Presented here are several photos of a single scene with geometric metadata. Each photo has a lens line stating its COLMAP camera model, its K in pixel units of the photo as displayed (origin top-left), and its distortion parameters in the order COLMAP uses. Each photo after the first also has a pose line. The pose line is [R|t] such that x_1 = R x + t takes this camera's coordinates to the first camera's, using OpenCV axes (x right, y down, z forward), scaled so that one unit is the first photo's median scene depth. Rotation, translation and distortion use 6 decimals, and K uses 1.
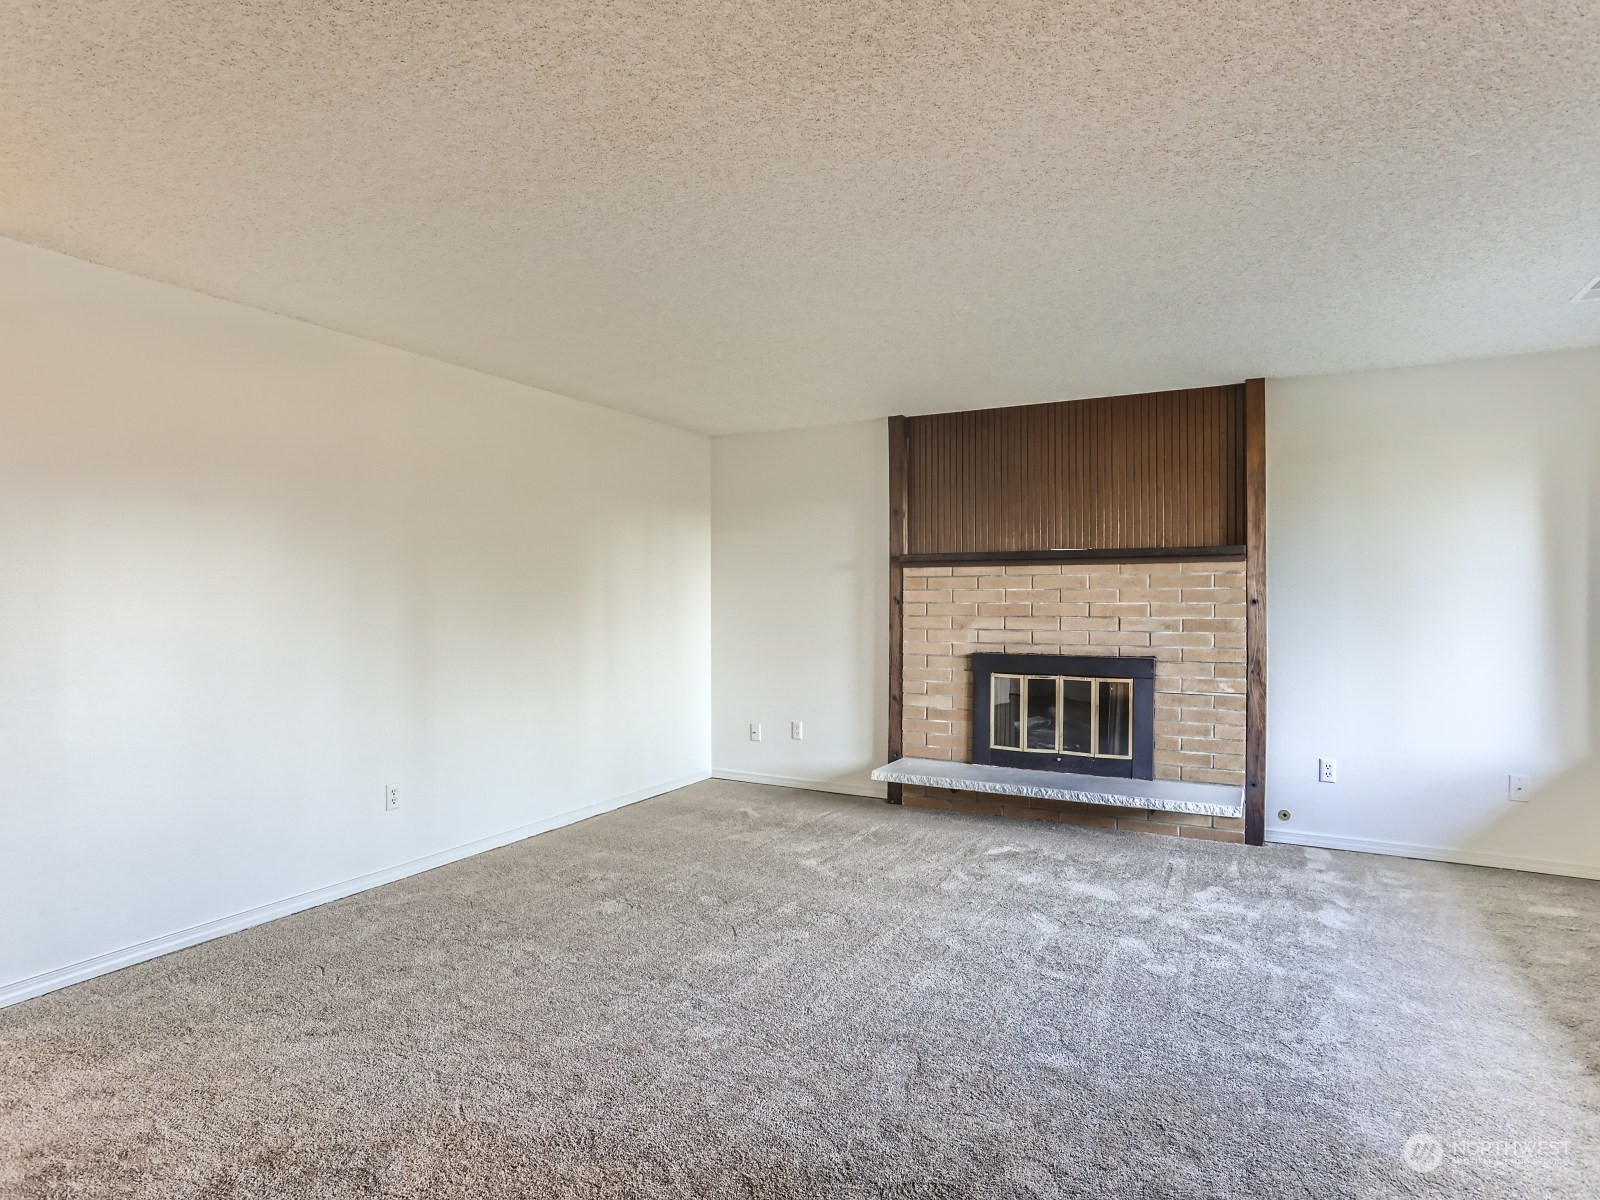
lens RADIAL K [[879.0, 0, 790.9], [0, 879.0, 600.7], [0, 0, 1]] dist [-0.022710, 0.012111]
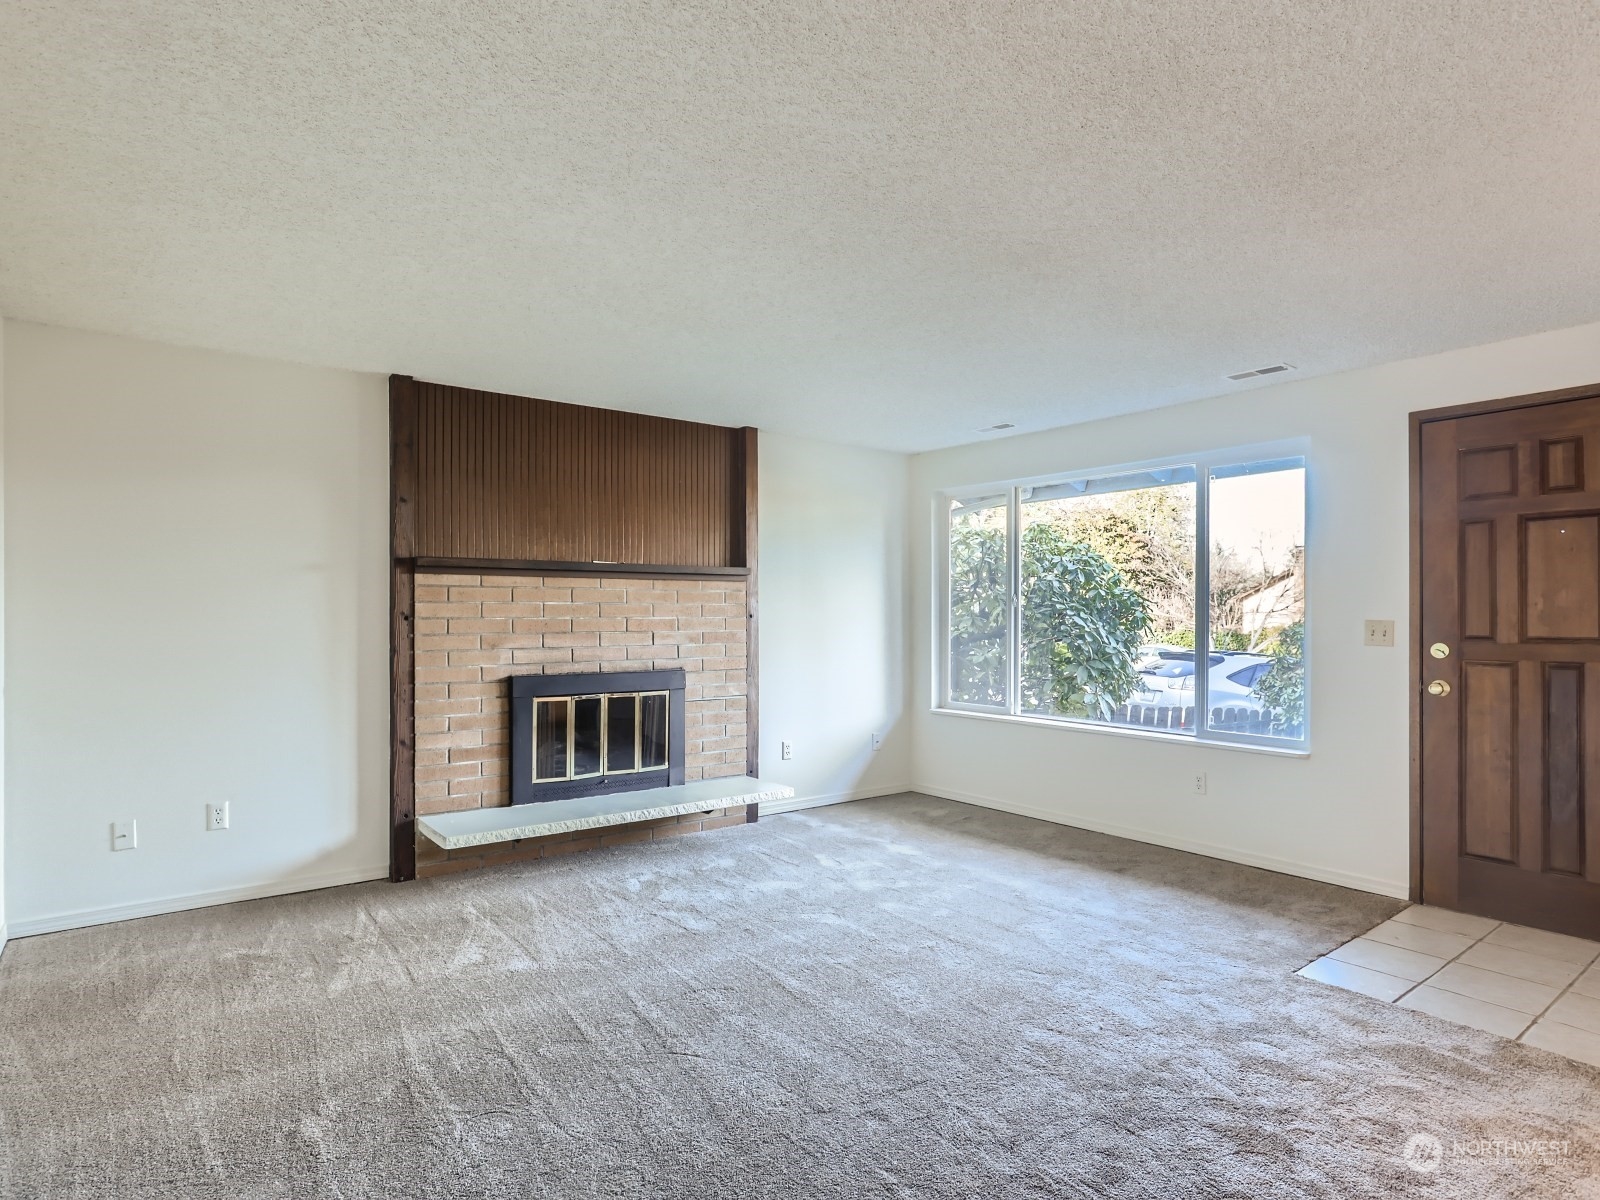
lens RADIAL K [[879.0, 0, 804.7], [0, 879.0, 614.6], [0, 0, 1]] dist [-0.022710, 0.012111]
pose [[0.414474, 0.002810, 0.910057, -0.459341], [0.003874, 0.999981, -0.004852, 0.004477], [-0.910053, 0.005537, 0.414455, 0.389960]]
